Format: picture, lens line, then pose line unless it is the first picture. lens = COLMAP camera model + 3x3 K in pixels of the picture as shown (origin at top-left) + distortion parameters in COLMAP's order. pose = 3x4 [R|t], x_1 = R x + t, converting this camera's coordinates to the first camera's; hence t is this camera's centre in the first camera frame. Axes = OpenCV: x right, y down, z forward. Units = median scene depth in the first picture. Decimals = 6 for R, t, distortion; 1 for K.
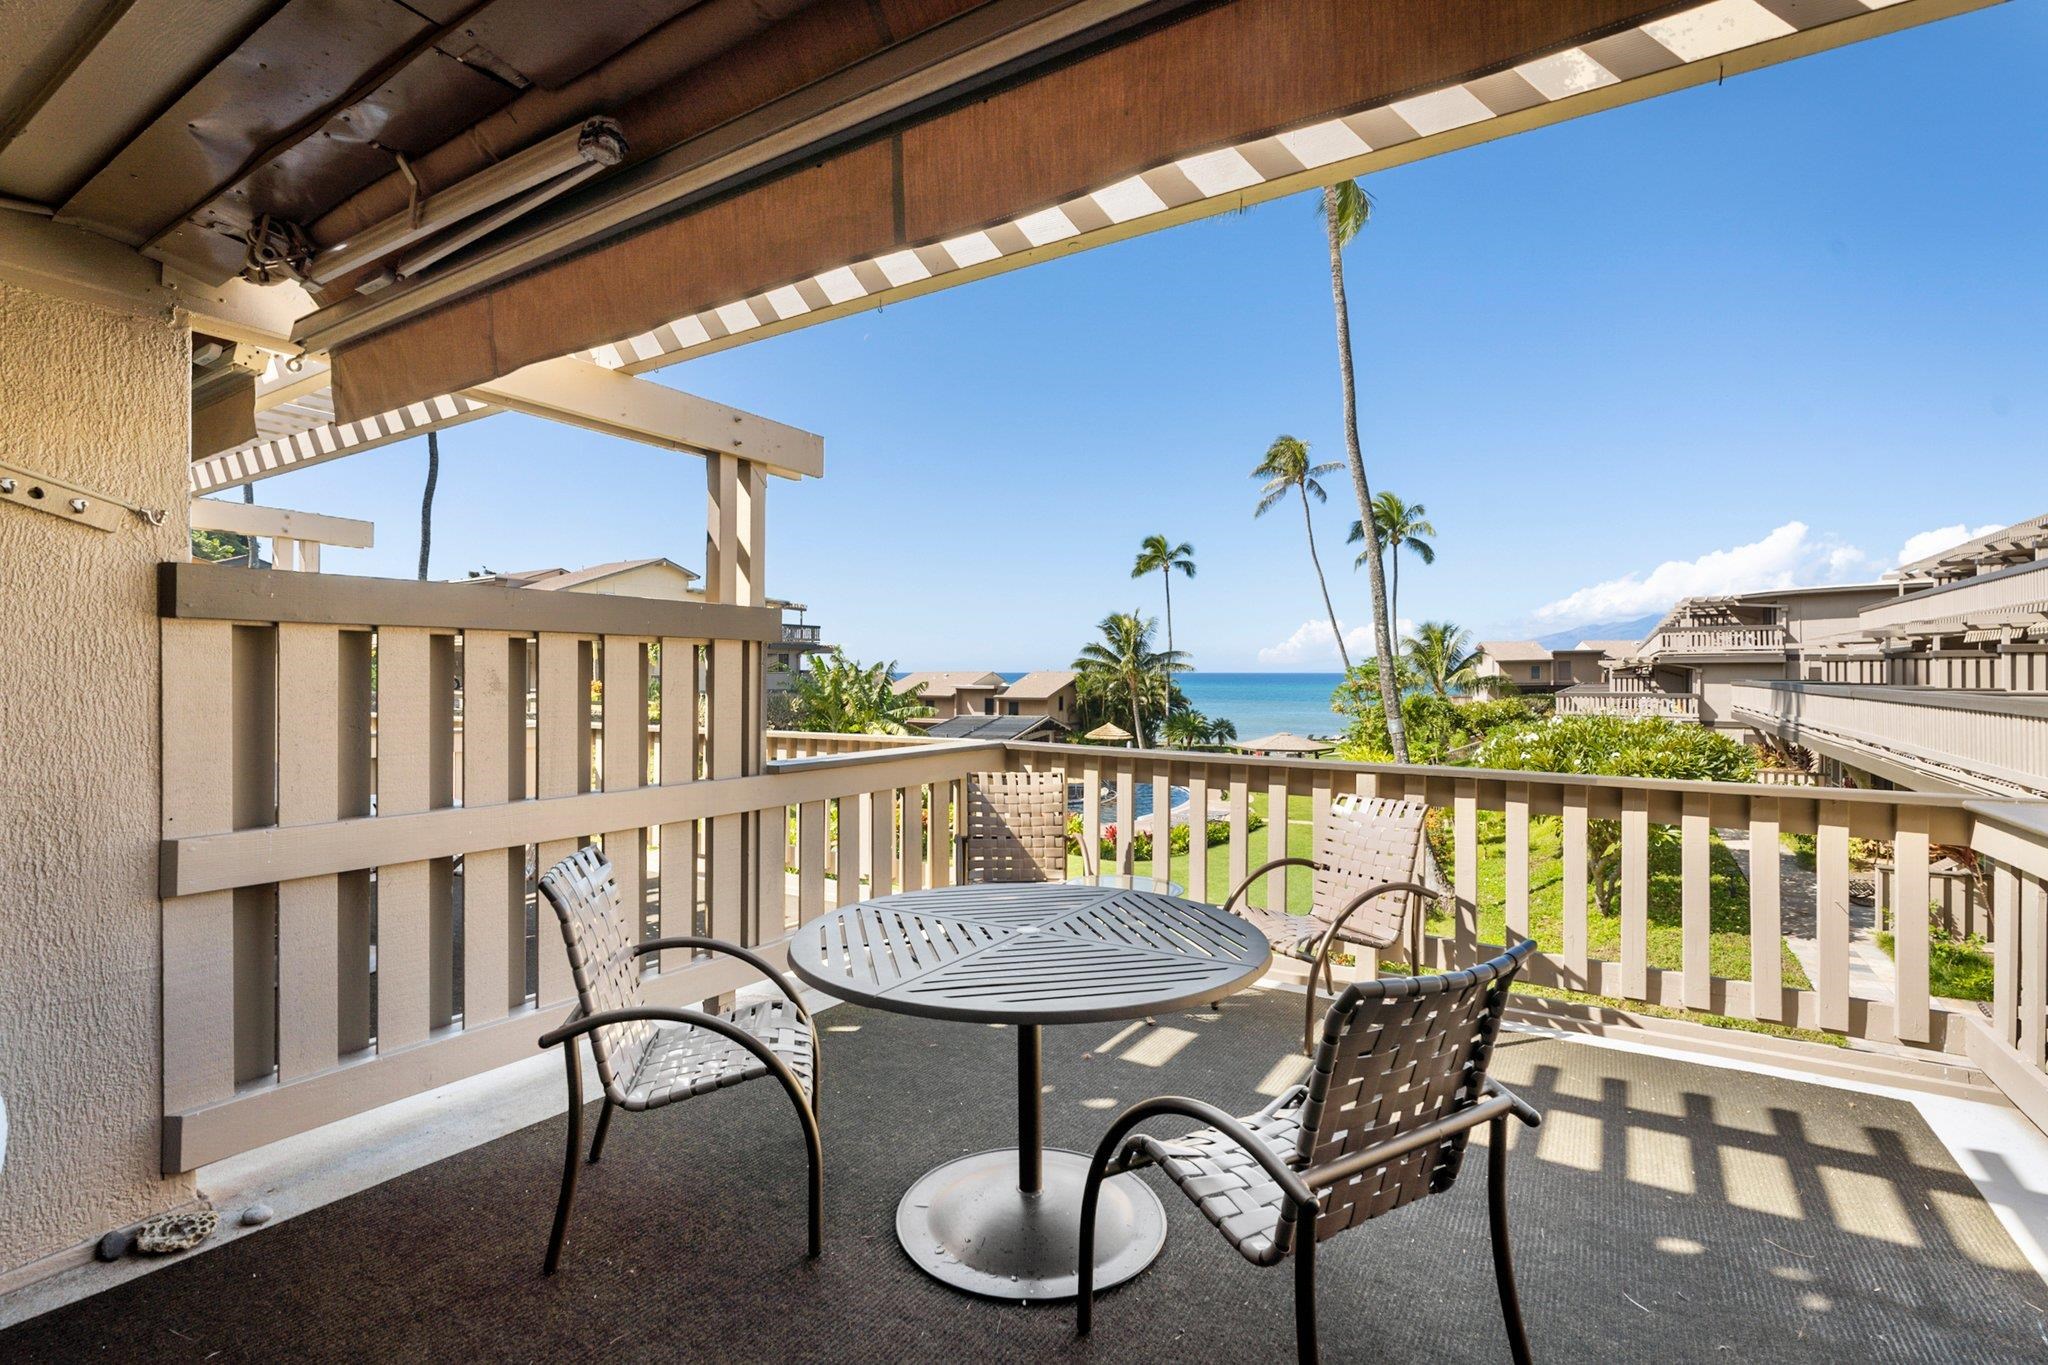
lens RADIAL K [[946.0, 0, 1014.3], [0, 946.0, 653.1], [0, 0, 1]] dist [-0.007780, 0.000808]
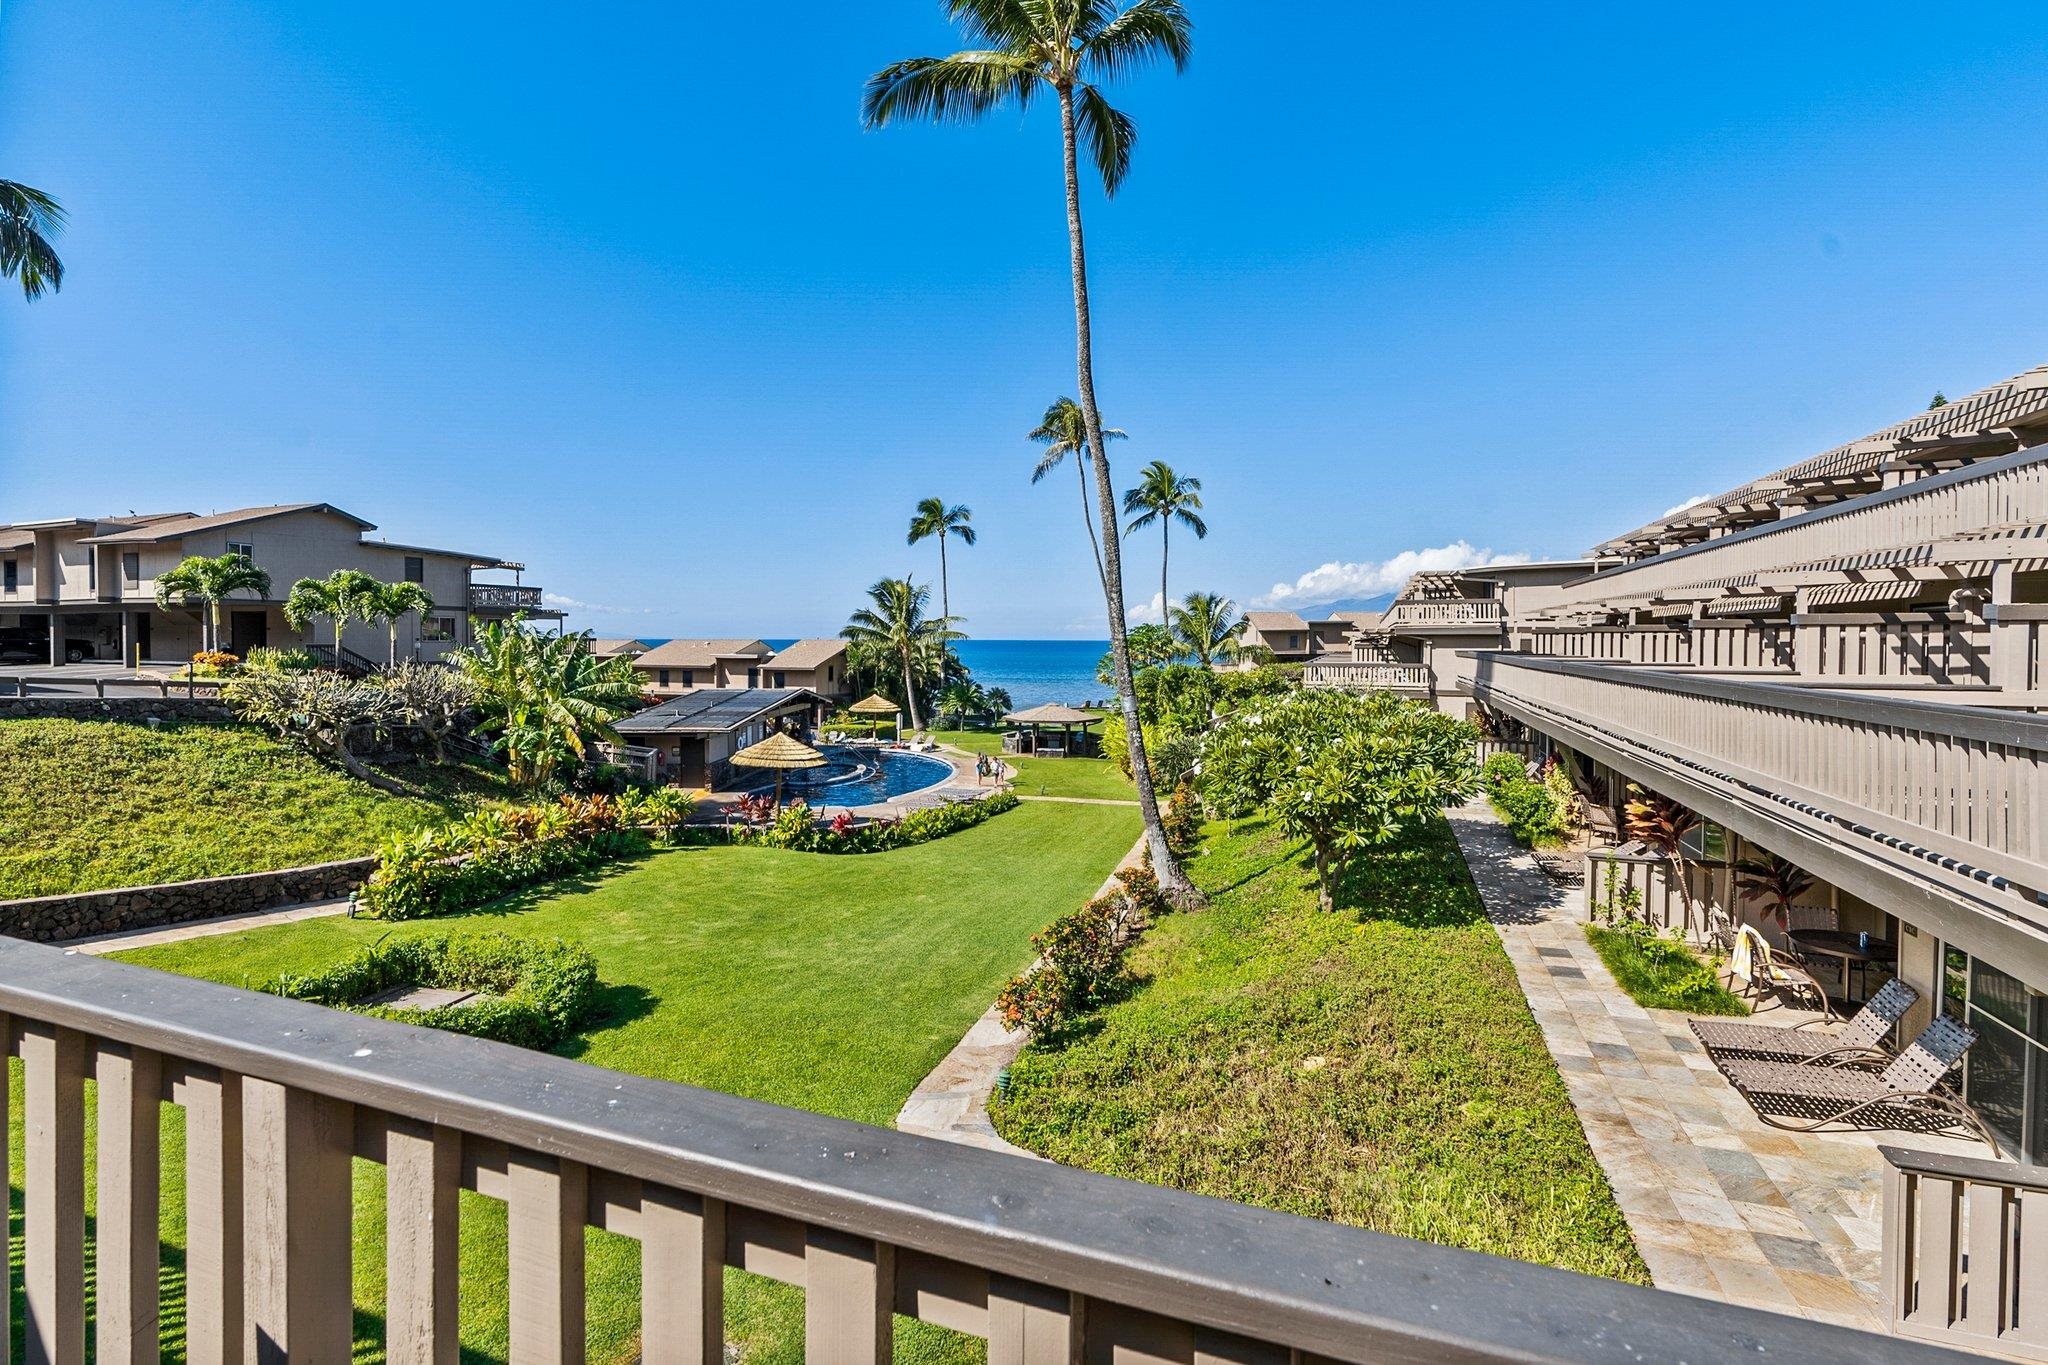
lens RADIAL K [[946.0, 0, 1024.4], [0, 946.0, 642.2], [0, 0, 1]] dist [-0.007780, 0.000808]
pose [[0.975604, 0.002045, 0.219530, 0.037220], [-0.007084, 0.999729, 0.022169, -0.000607], [-0.219426, -0.023183, 0.975354, 0.048083]]
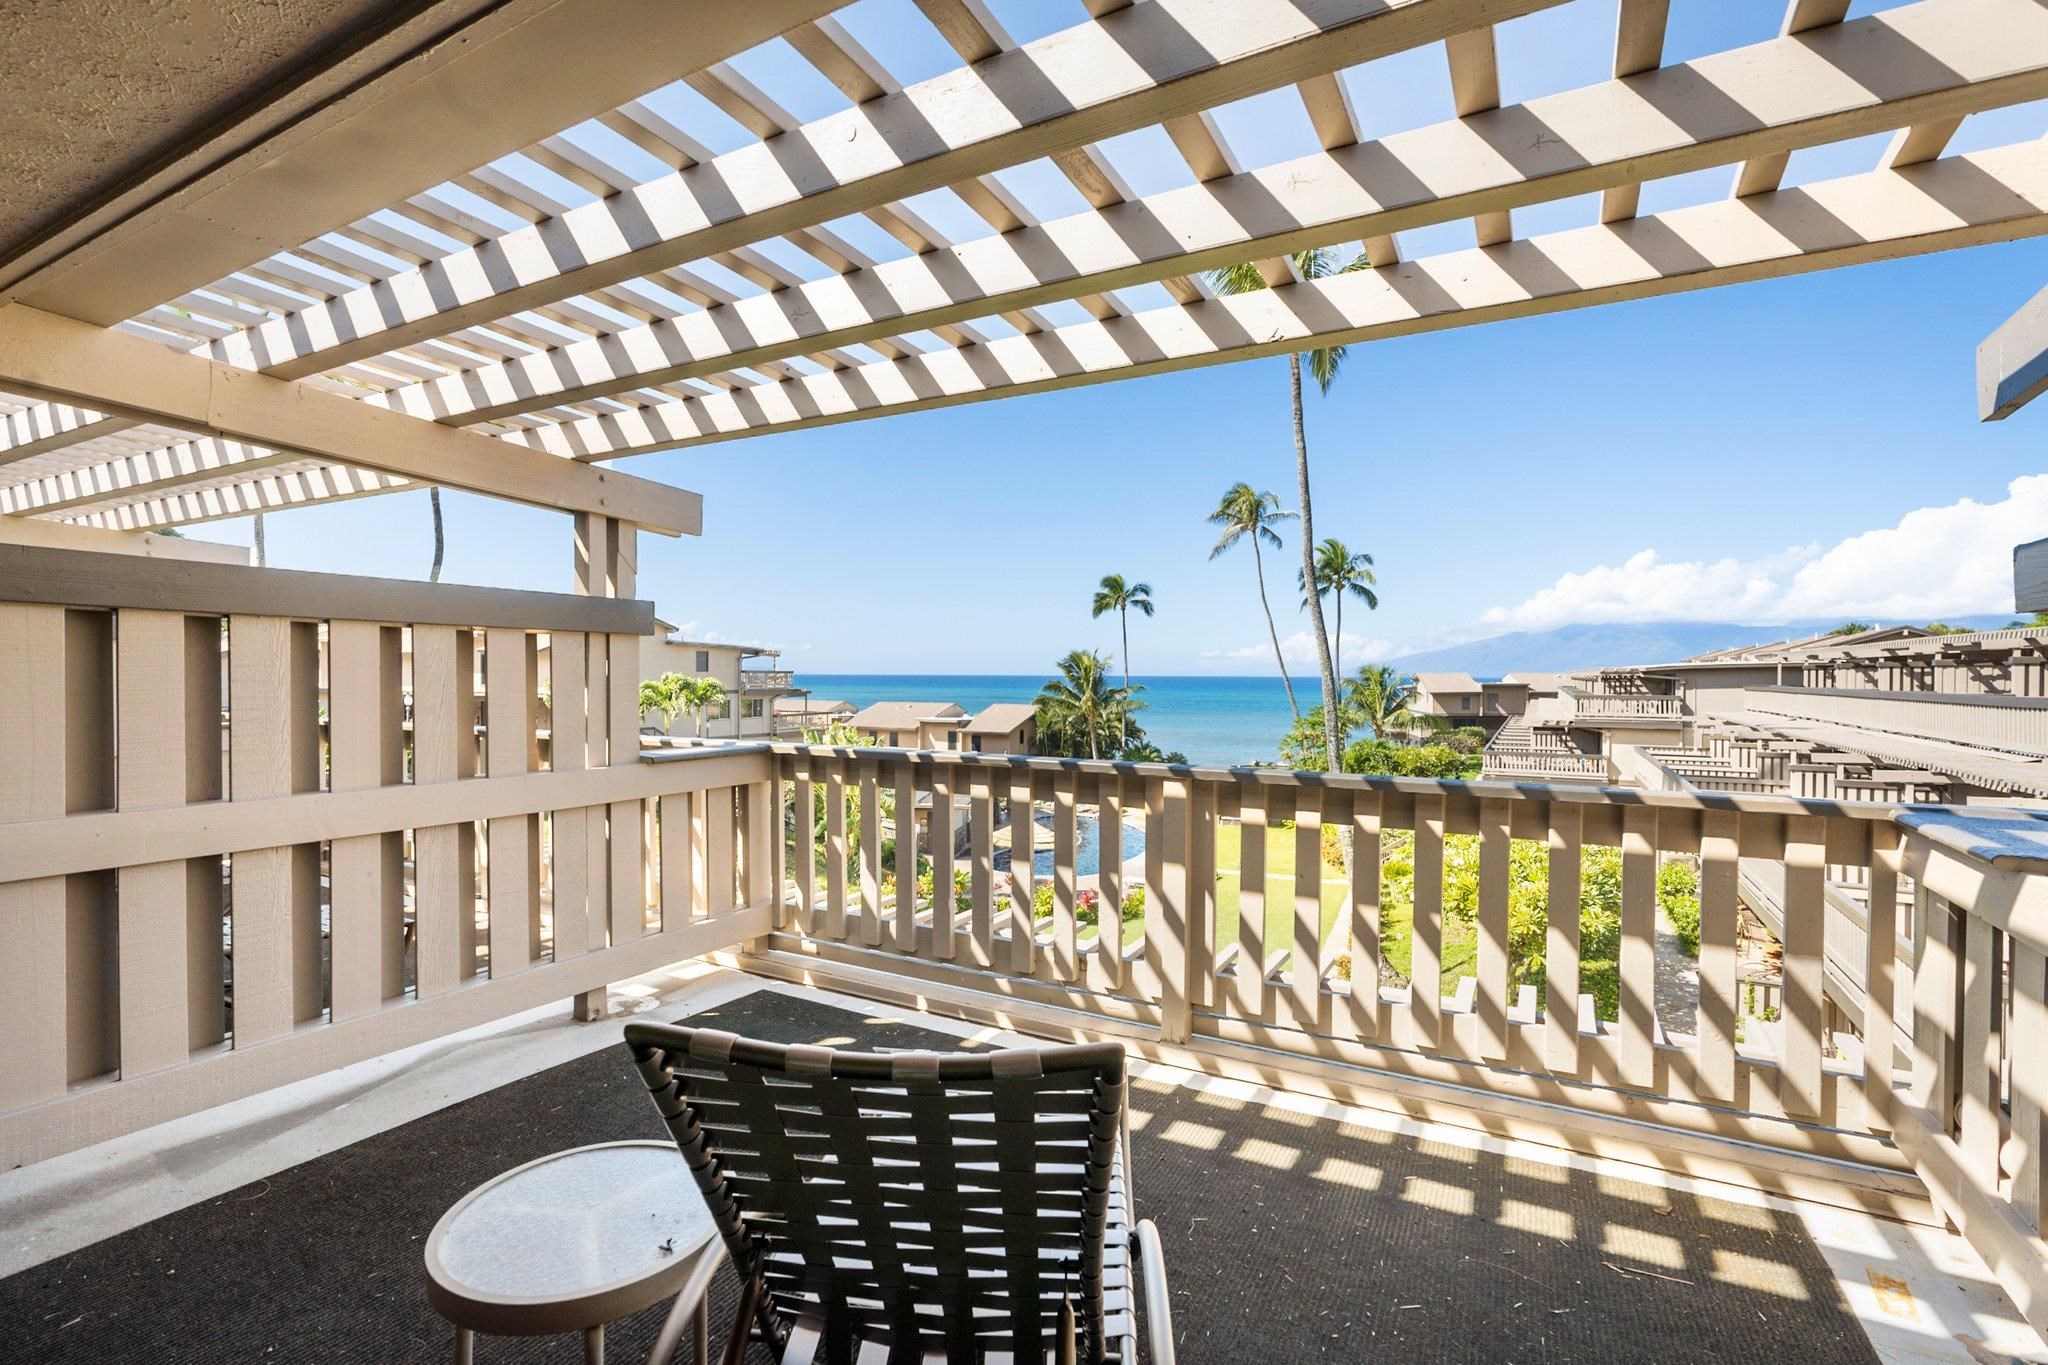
lens RADIAL K [[946.0, 0, 1029.8], [0, 946.0, 669.6], [0, 0, 1]] dist [-0.007780, 0.000808]
pose [[0.997467, 0.006952, 0.070784, -0.017991], [-0.008018, 0.999859, 0.014776, -0.042517], [-0.070671, -0.015306, 0.997382, -0.034101]]
